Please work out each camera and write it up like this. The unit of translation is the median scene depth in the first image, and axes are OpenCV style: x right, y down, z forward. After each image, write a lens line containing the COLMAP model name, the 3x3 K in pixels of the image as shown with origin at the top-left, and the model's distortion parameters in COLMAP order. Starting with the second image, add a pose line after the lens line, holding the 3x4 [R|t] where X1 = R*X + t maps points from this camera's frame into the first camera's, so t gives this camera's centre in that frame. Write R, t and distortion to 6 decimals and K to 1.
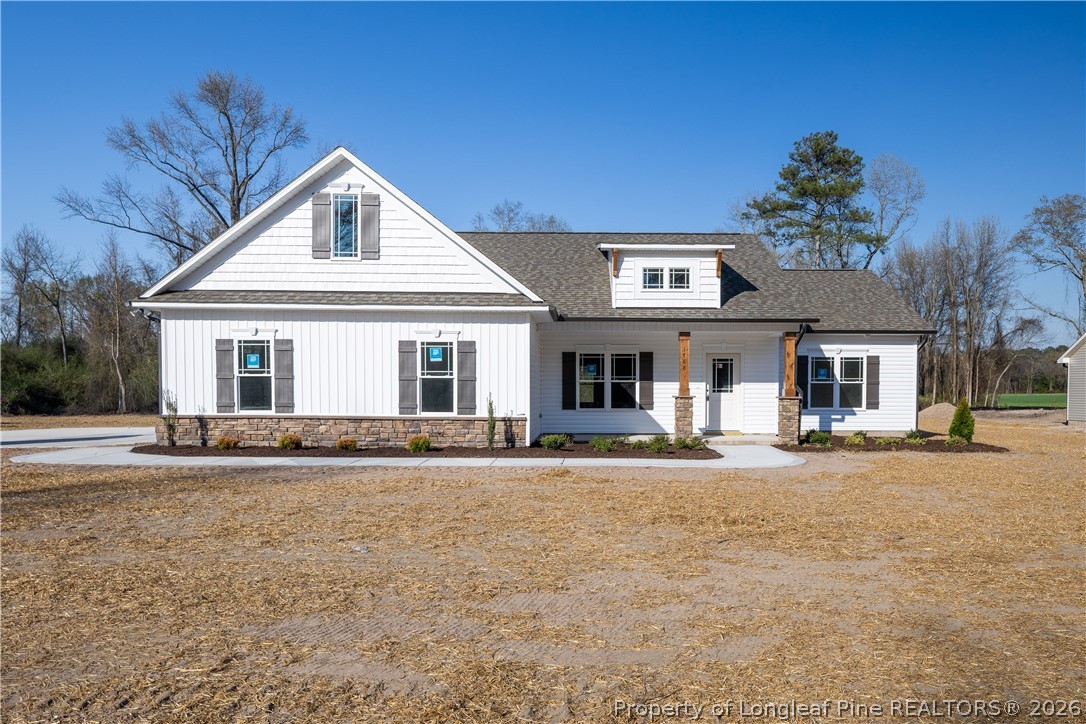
lens RADIAL K [[538.8, 0, 542.4], [0, 538.8, 375.3], [0, 0, 1]] dist [-0.007106, -0.000454]
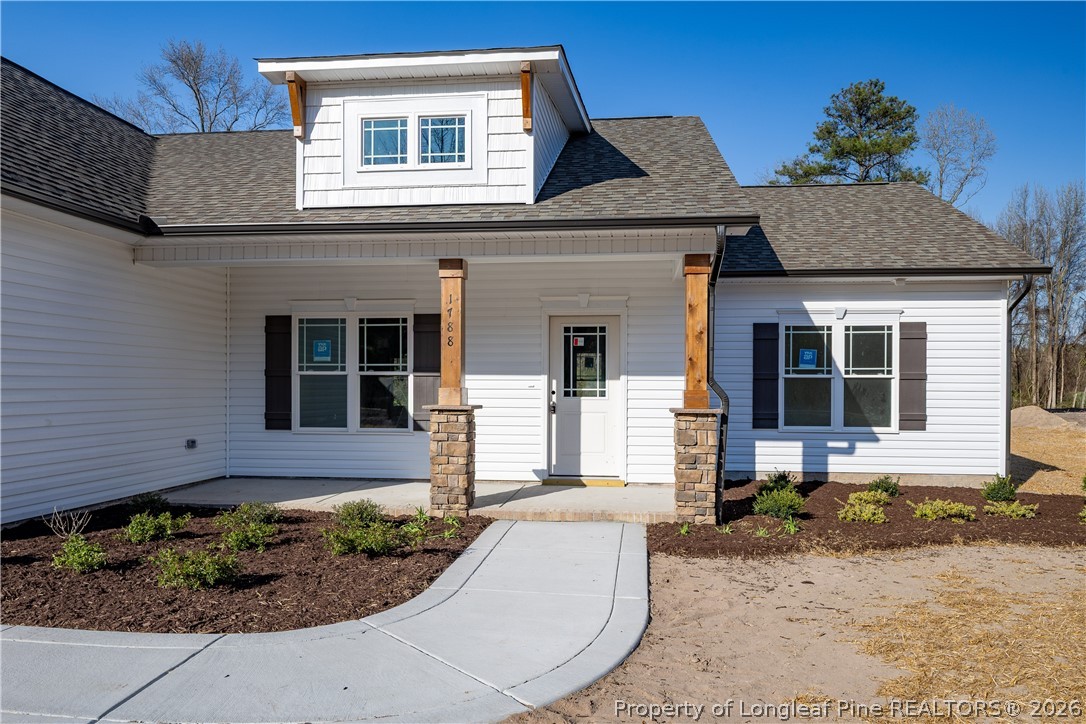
lens RADIAL K [[546.0, 0, 543.0], [0, 546.0, 362.0], [0, 0, 1]] dist [0.000181, 0.000715]
pose [[0.997454, -0.001879, -0.071291, 0.313379], [0.000594, 0.999837, -0.018045, 0.009388], [0.071313, 0.017957, 0.997292, 0.477743]]
